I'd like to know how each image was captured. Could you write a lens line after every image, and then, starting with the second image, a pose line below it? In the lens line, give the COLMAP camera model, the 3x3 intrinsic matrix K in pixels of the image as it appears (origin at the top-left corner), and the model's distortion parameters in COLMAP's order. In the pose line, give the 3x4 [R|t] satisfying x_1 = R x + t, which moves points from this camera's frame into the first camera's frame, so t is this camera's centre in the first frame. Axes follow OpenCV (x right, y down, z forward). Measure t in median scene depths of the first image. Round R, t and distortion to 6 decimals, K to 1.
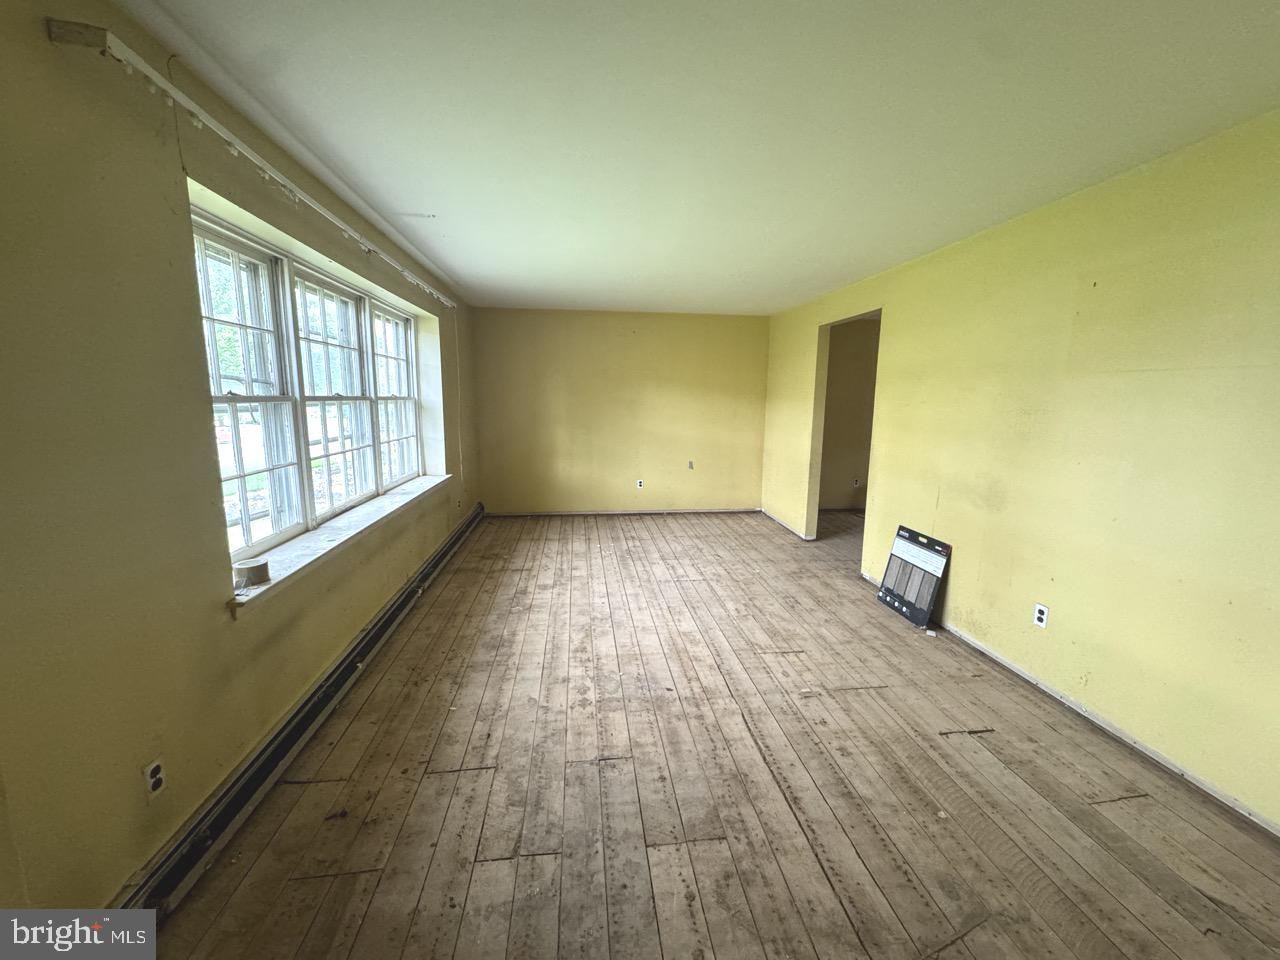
lens RADIAL K [[512.0, 0, 640.8], [0, 512.0, 479.0], [0, 0, 1]] dist [-0.001123, 0.000264]
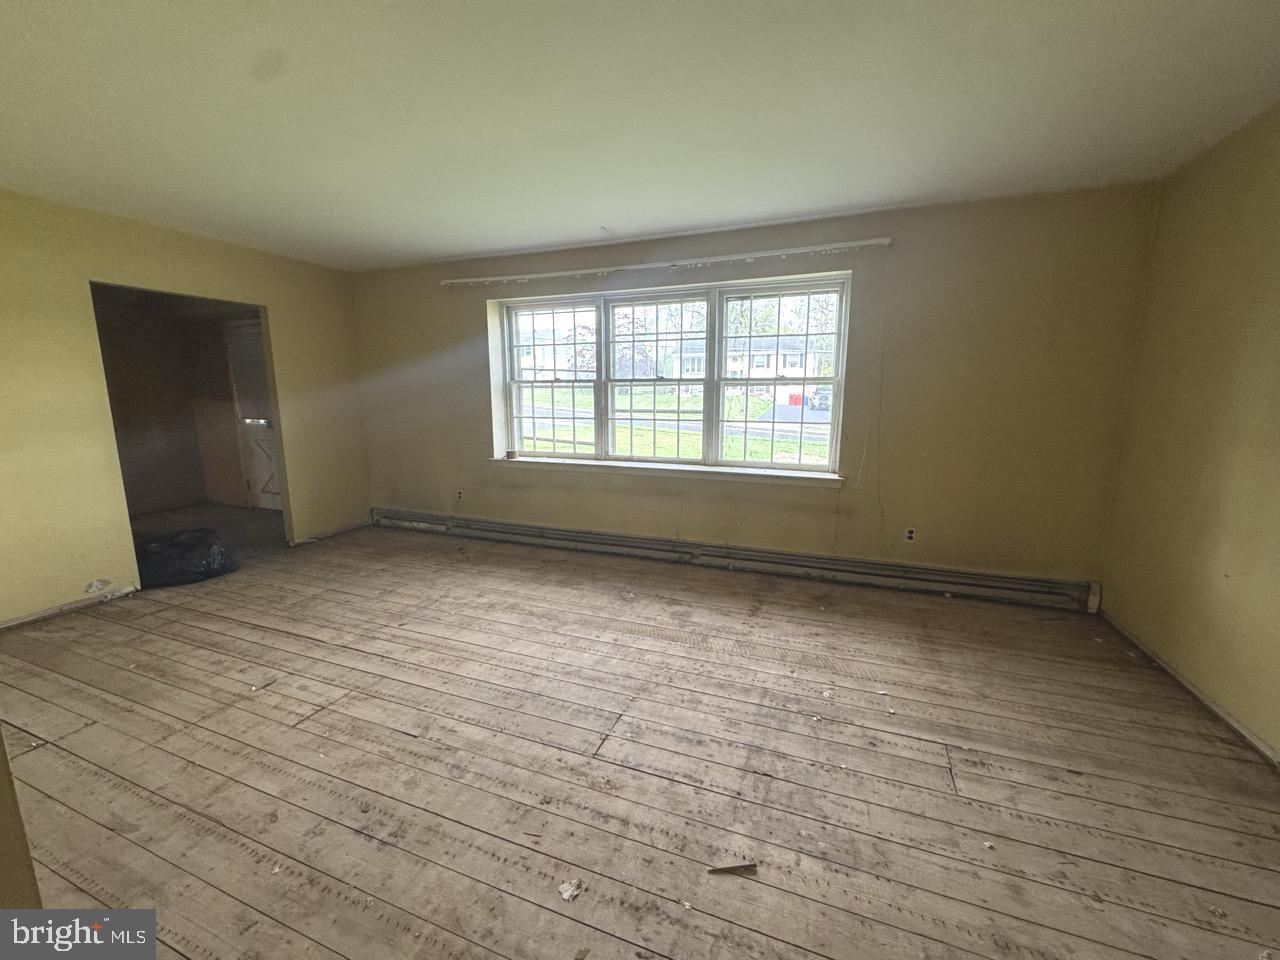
lens RADIAL K [[512.0, 0, 640.8], [0, 512.0, 479.0], [0, 0, 1]] dist [-0.001123, 0.000264]
pose [[-0.474257, 0.134623, -0.870032, 0.669791], [-0.143140, 0.963299, 0.227081, -0.214035], [0.868672, 0.232232, -0.437582, 1.677302]]
